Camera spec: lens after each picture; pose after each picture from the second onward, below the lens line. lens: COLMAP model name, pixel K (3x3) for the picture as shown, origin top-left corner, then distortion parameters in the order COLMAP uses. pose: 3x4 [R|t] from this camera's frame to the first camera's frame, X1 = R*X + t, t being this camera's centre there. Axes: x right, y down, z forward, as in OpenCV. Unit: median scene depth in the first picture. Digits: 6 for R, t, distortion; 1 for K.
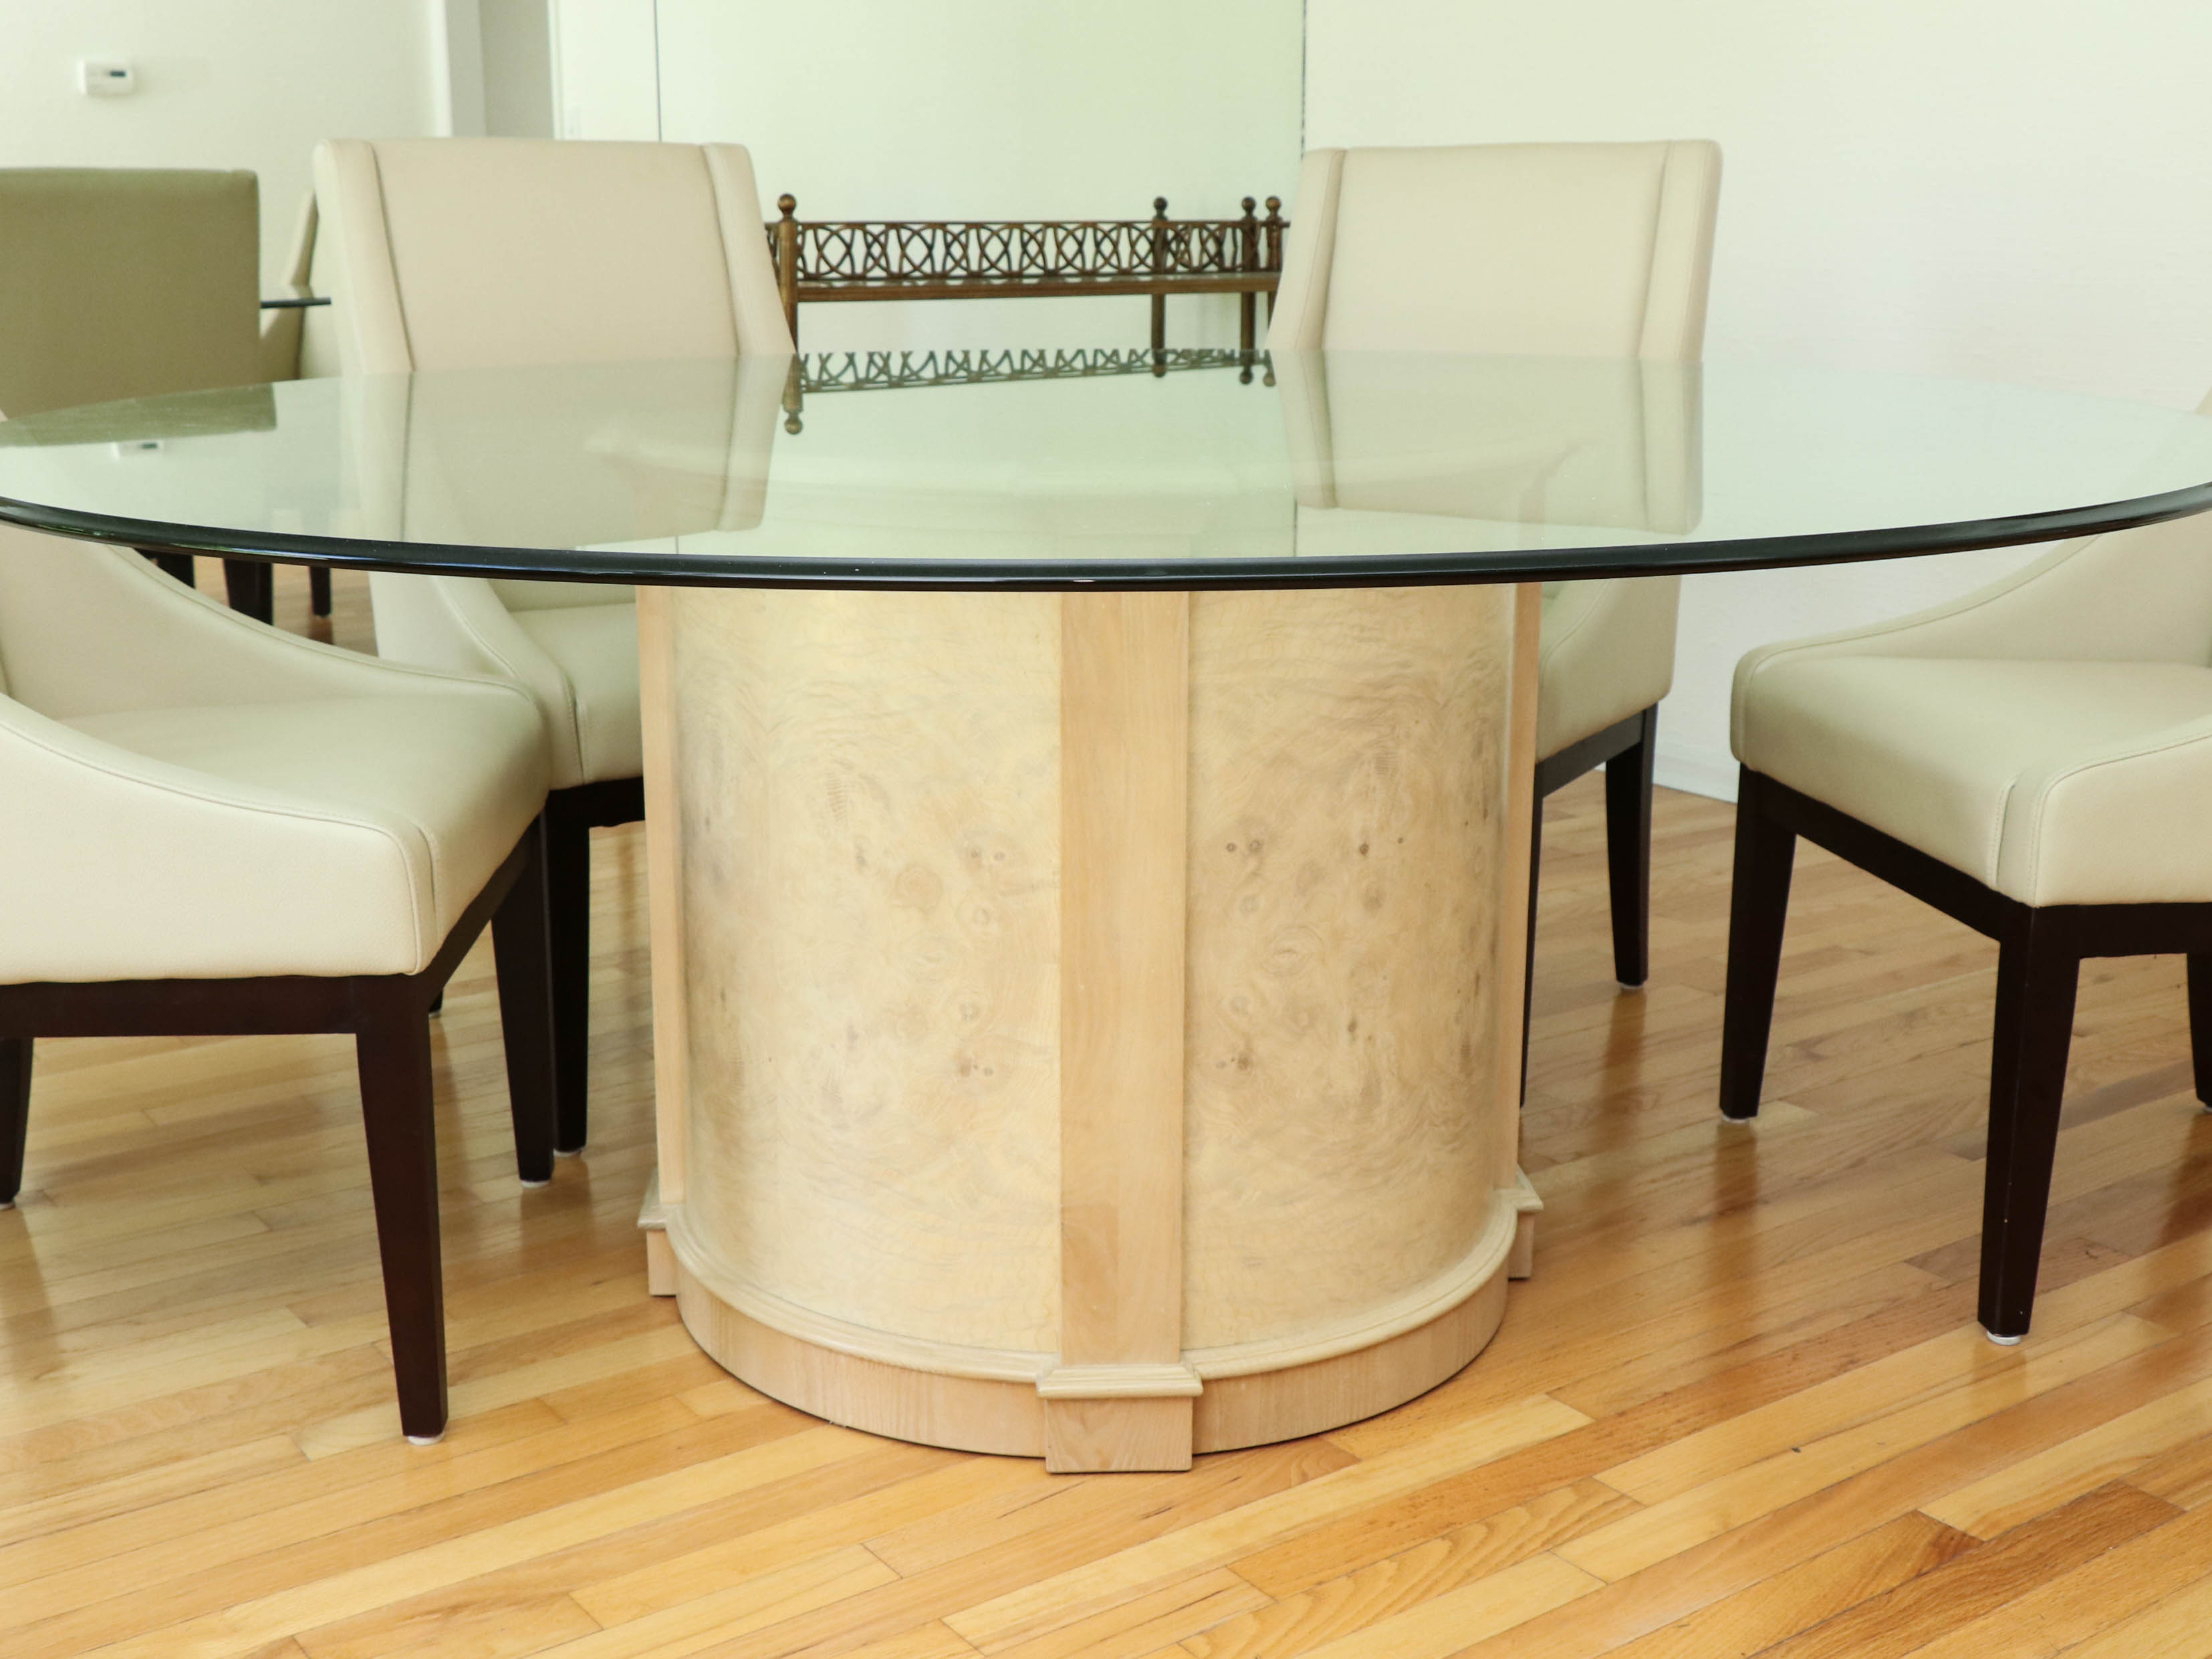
lens RADIAL K [[2531.2, 0, 1055.1], [0, 2531.2, 808.1], [0, 0, 1]] dist [0.004186, 0.015265]
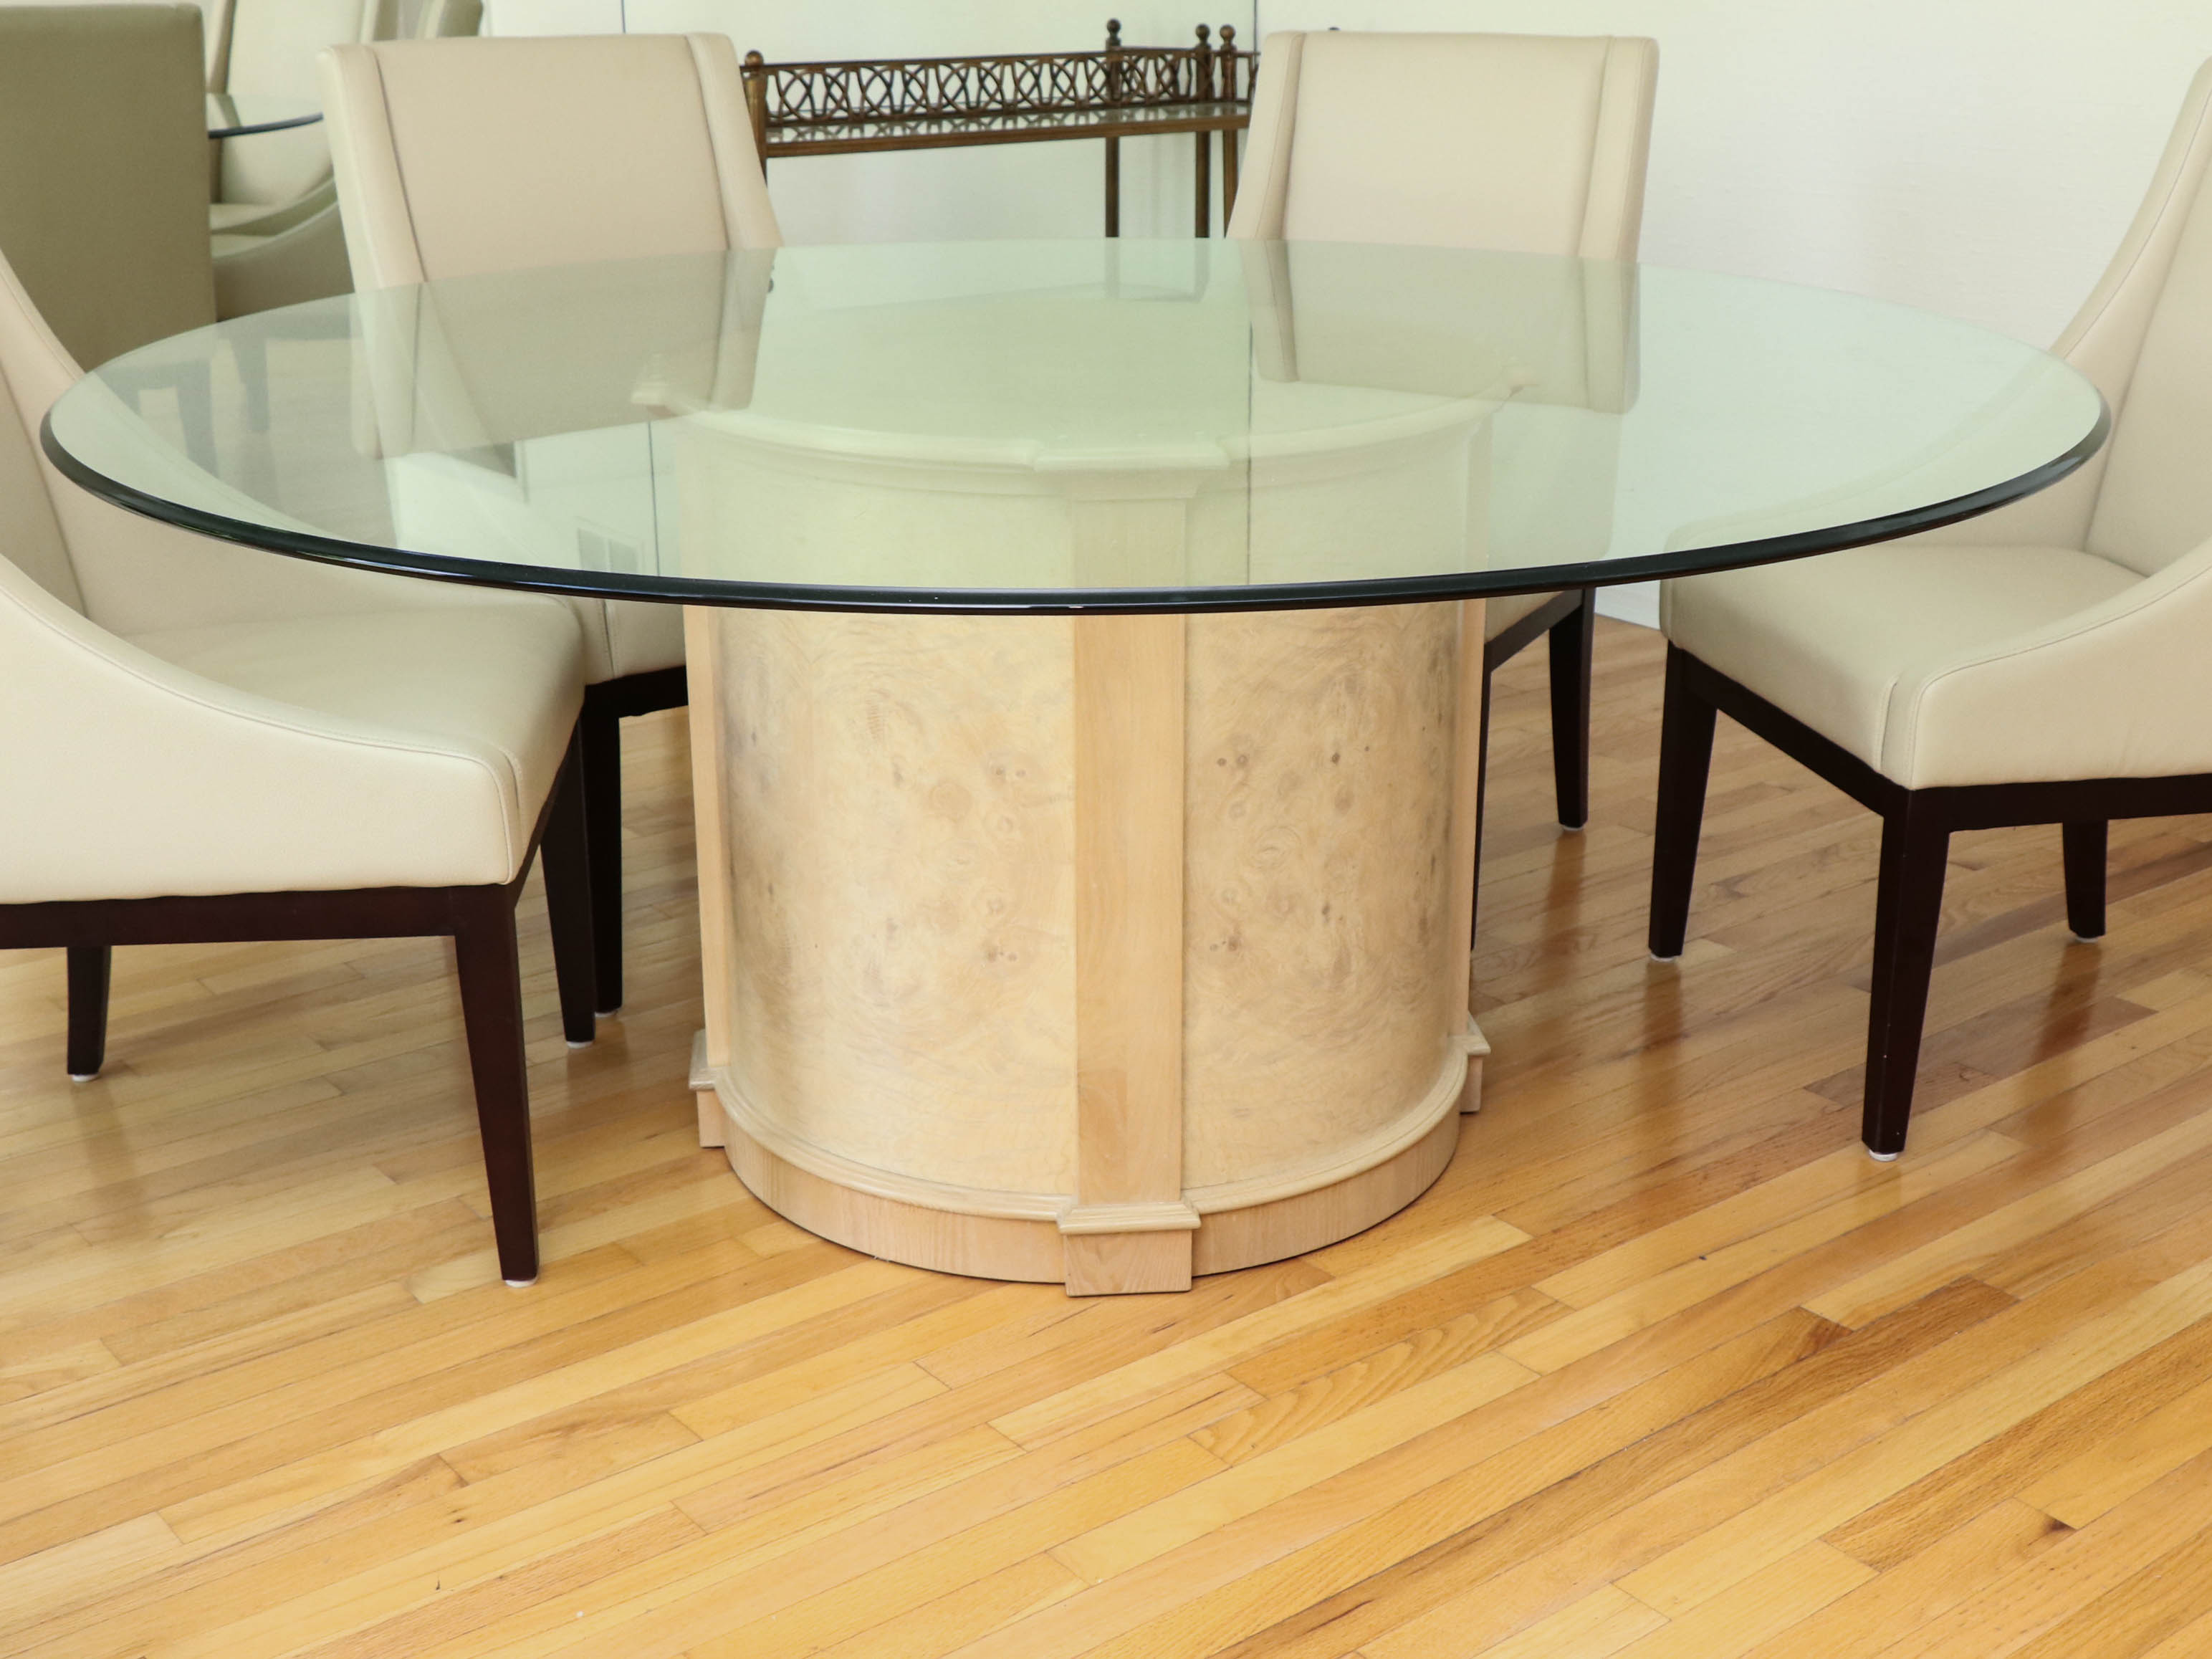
lens RADIAL K [[2667.3, 0, 1153.9], [0, 2667.3, 822.2], [0, 0, 1]] dist [0.006627, -0.002741]
pose [[0.997902, -0.017718, 0.062266, -0.035980], [0.011711, 0.995356, 0.095543, -0.070862], [-0.063670, -0.094613, 0.993476, -0.199389]]
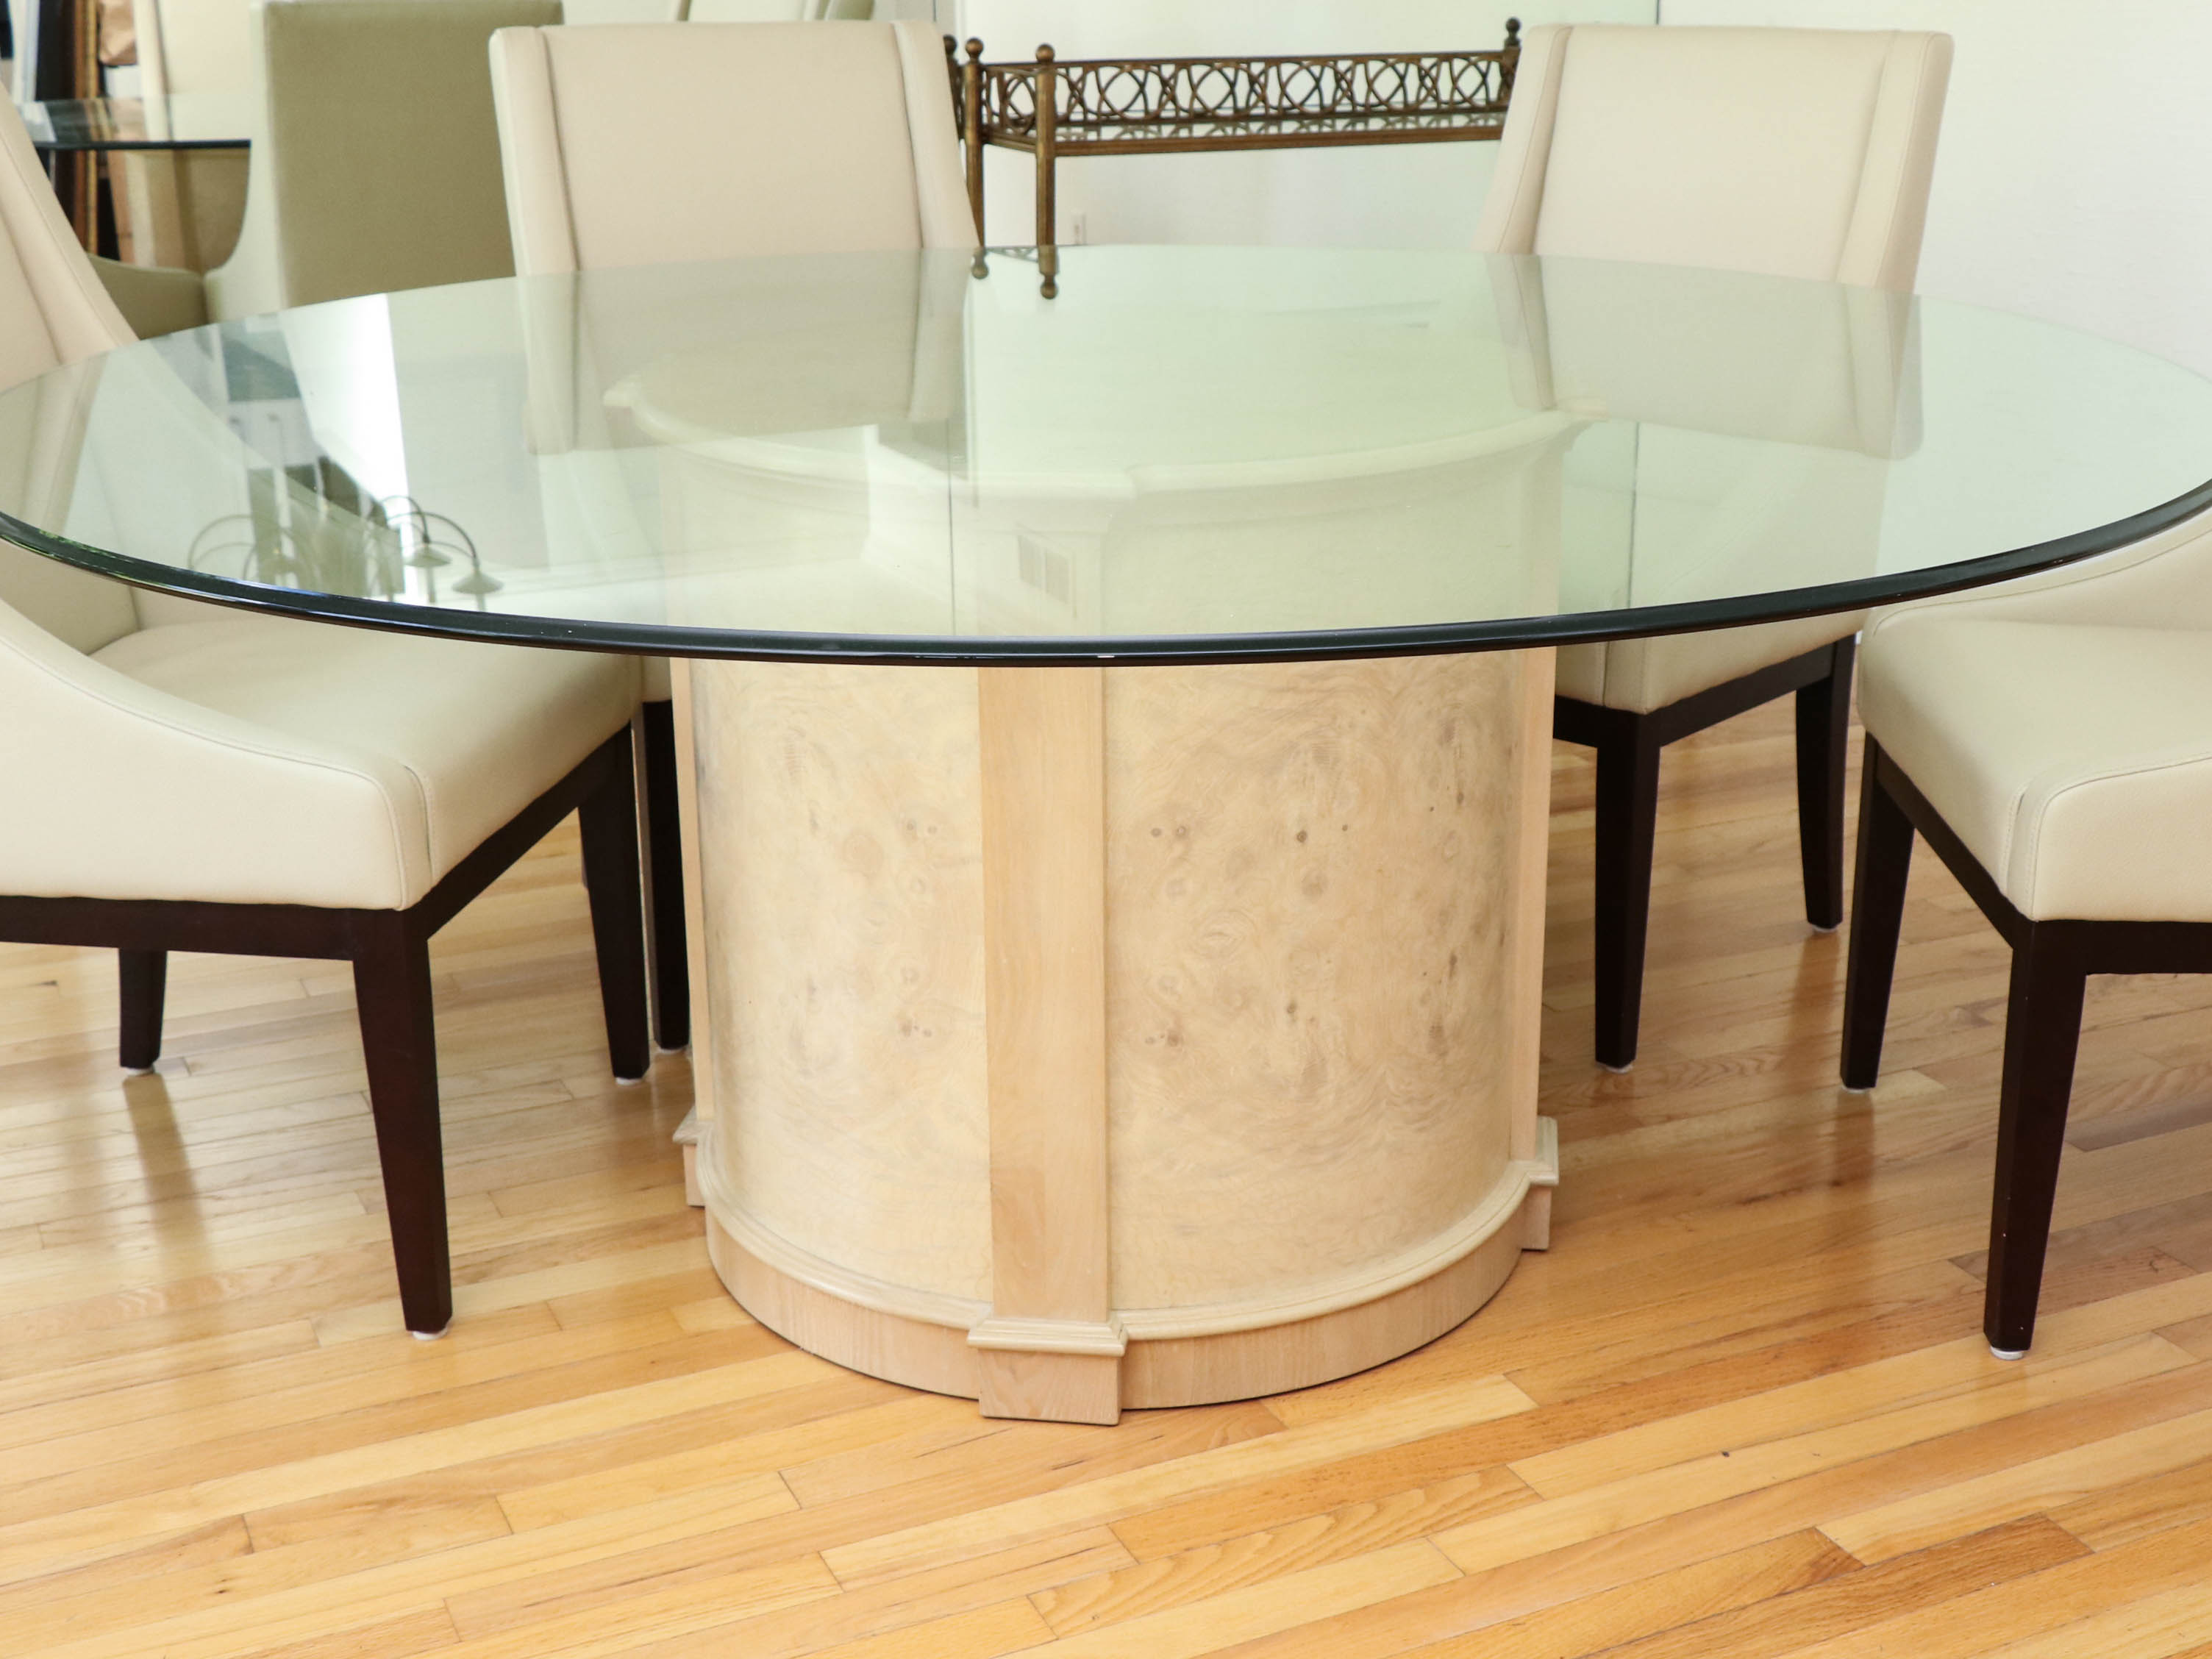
lens RADIAL K [[2756.6, 0, 1188.9], [0, 2756.6, 790.2], [0, 0, 1]] dist [0.003785, 0.000114]
pose [[0.987312, 0.048911, -0.151074, 0.239880], [-0.037861, 0.996452, 0.075172, -0.082024], [0.154214, -0.068498, 0.985660, -0.085514]]
